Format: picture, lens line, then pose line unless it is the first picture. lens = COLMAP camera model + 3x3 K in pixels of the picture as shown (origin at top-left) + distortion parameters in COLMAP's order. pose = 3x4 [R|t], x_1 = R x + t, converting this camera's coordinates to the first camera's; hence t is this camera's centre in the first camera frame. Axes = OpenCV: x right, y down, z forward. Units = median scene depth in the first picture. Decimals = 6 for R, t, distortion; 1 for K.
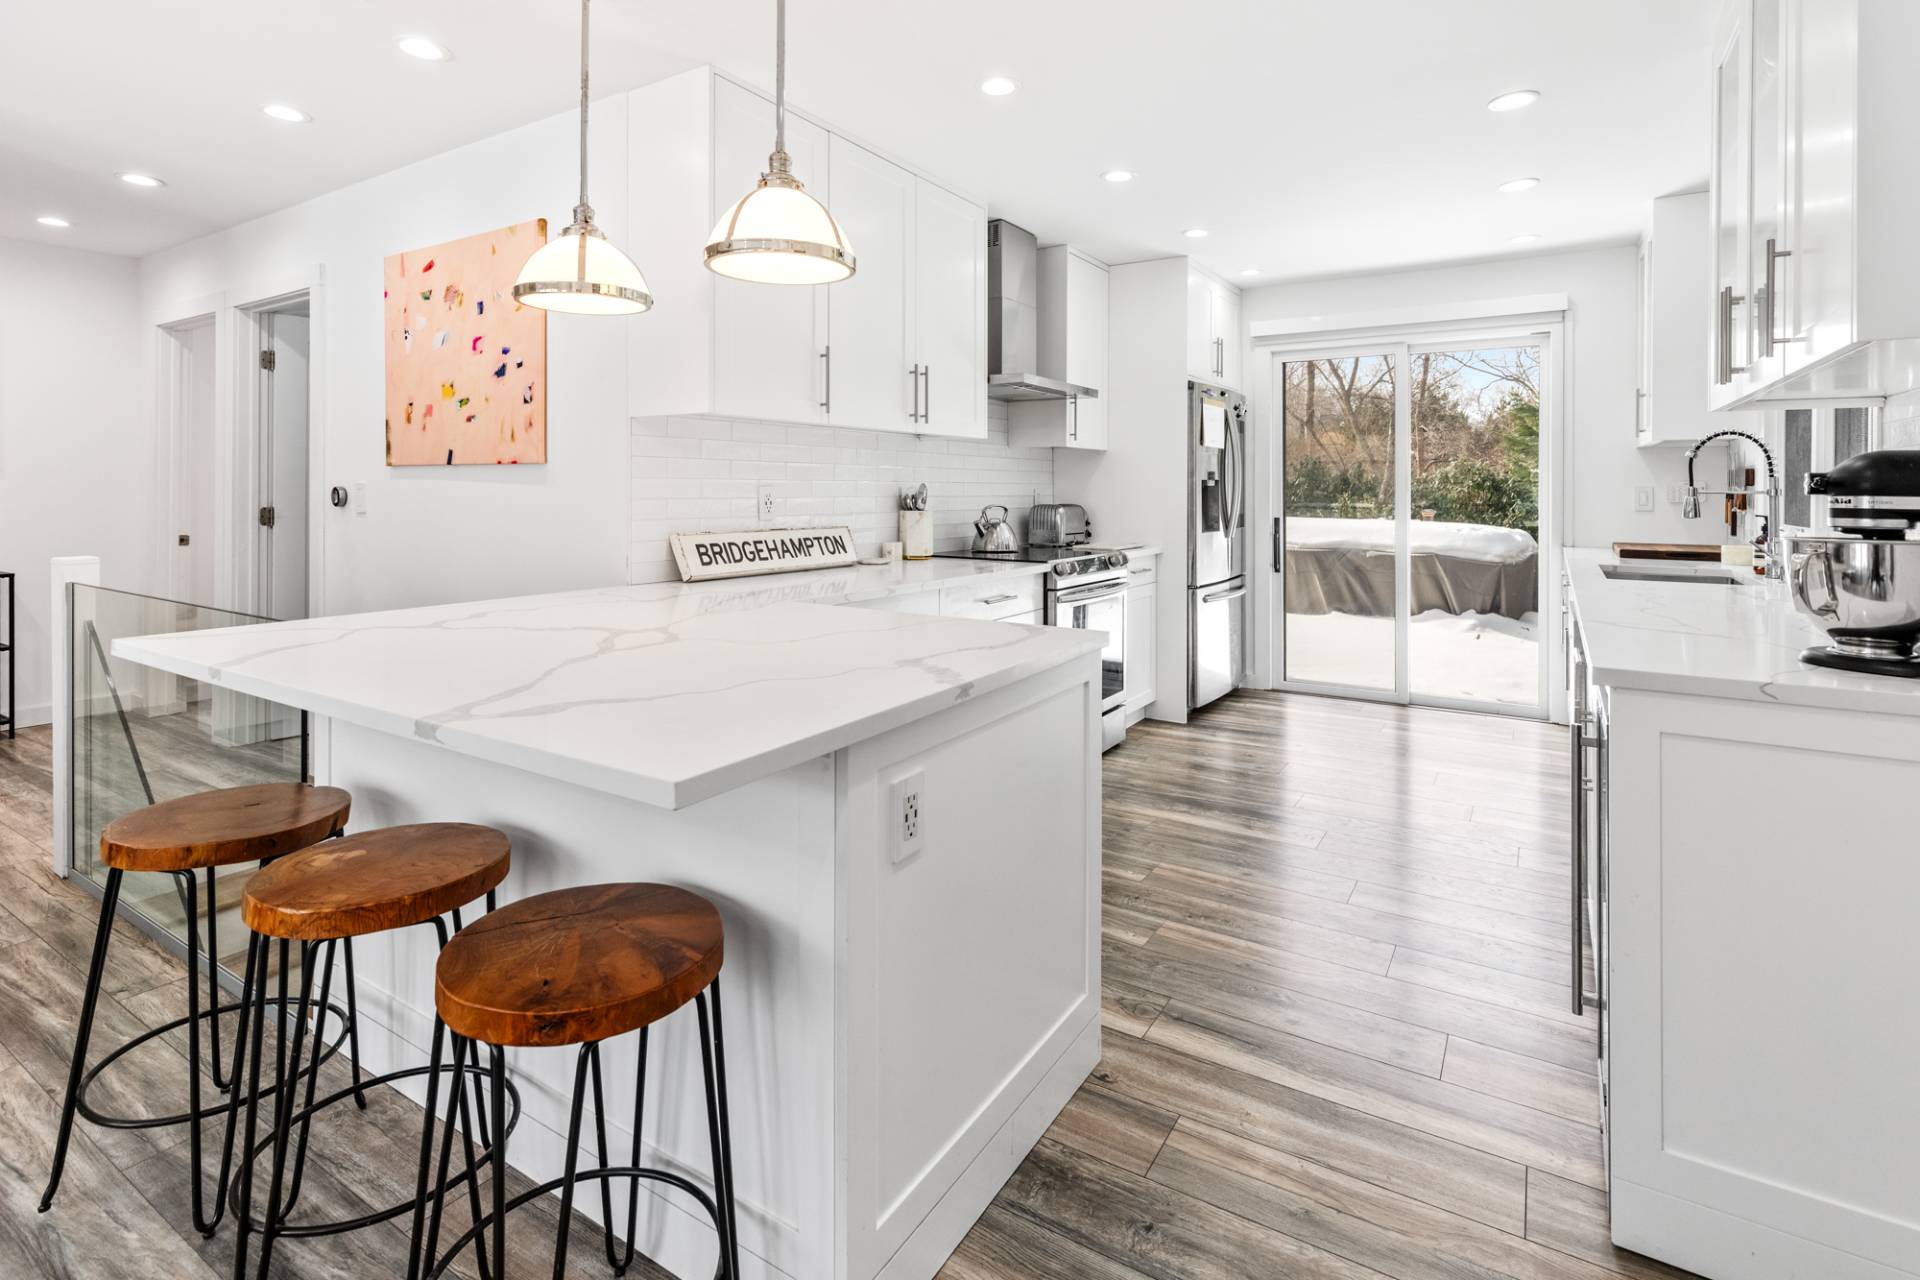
lens RADIAL K [[924.0, 0, 970.1], [0, 924.0, 488.0], [0, 0, 1]] dist [0.007458, -0.000092]
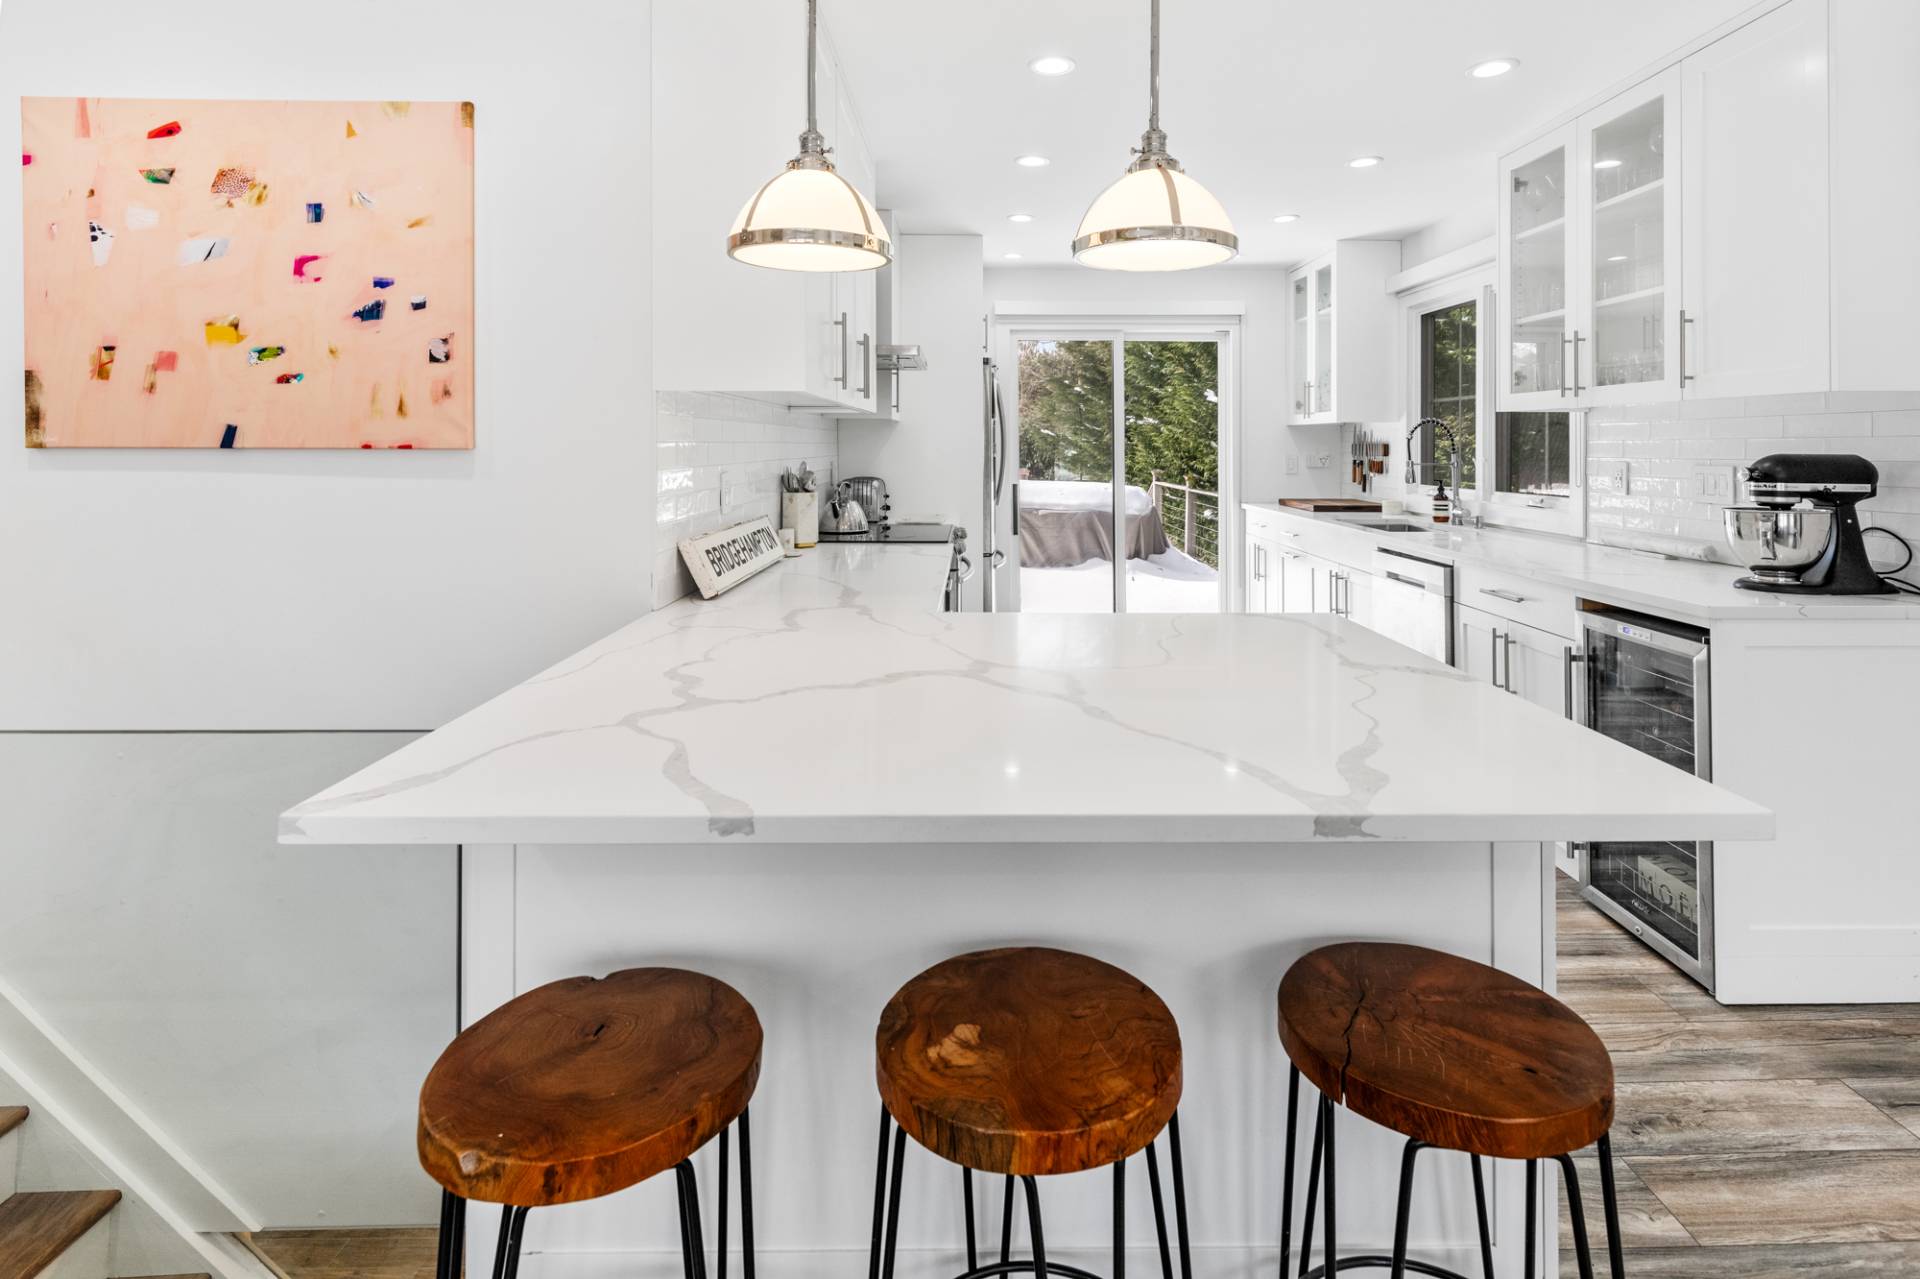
lens RADIAL K [[933.5, 0, 996.9], [0, 933.5, 439.8], [0, 0, 1]] dist [0.006040, 0.000646]
pose [[0.840474, 0.000049, 0.541852, -0.401502], [0.001787, 0.999994, -0.002862, -0.024319], [-0.541849, 0.003373, 0.840469, 0.143991]]
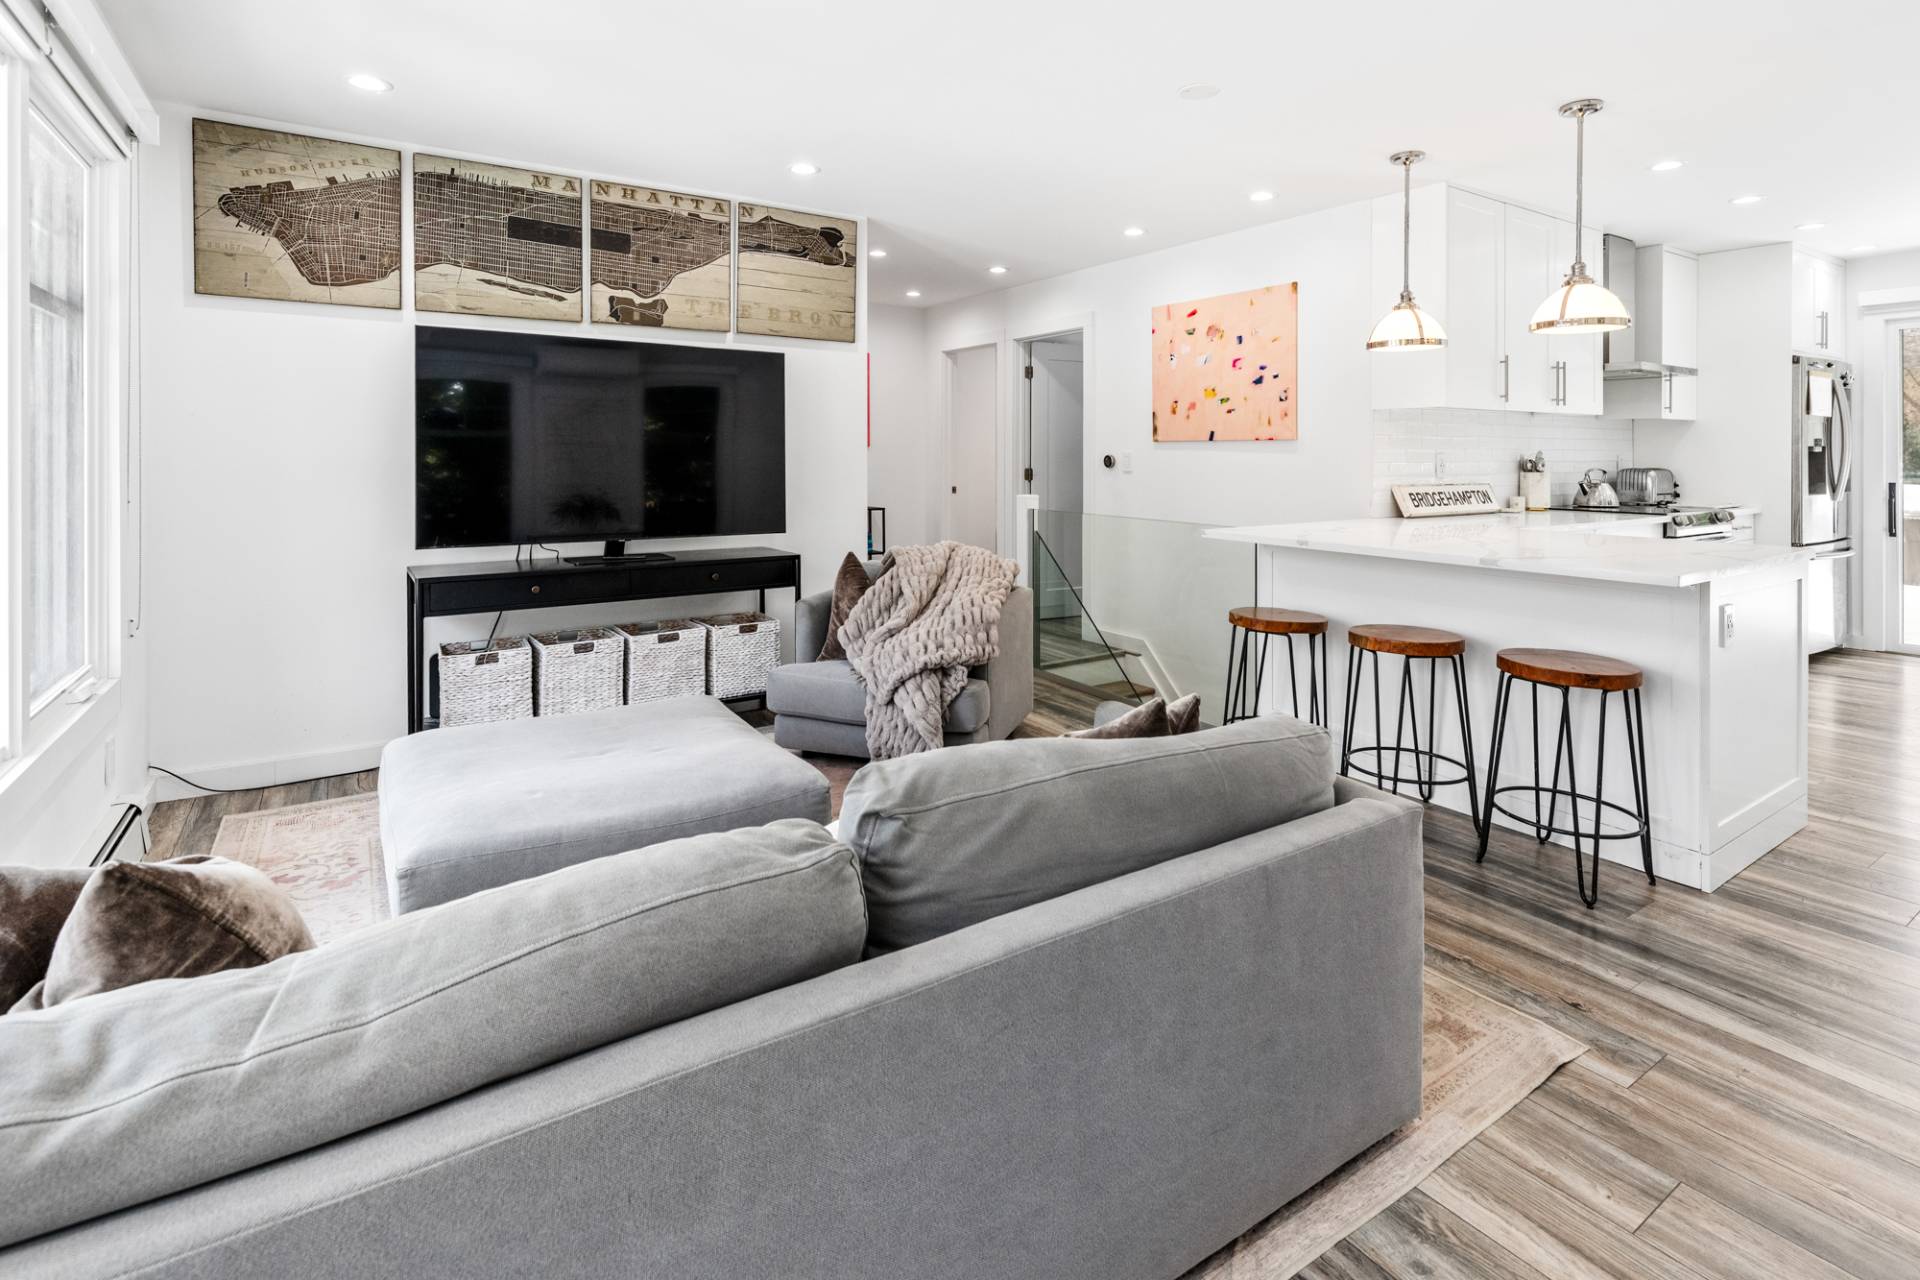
lens RADIAL K [[922.4, 0, 963.5], [0, 922.4, 458.5], [0, 0, 1]] dist [0.000576, -0.000196]
pose [[0.909835, -0.000828, -0.414969, -0.256236], [0.002753, 0.999988, 0.004041, -0.002253], [0.414961, -0.004819, 0.909826, -0.503481]]
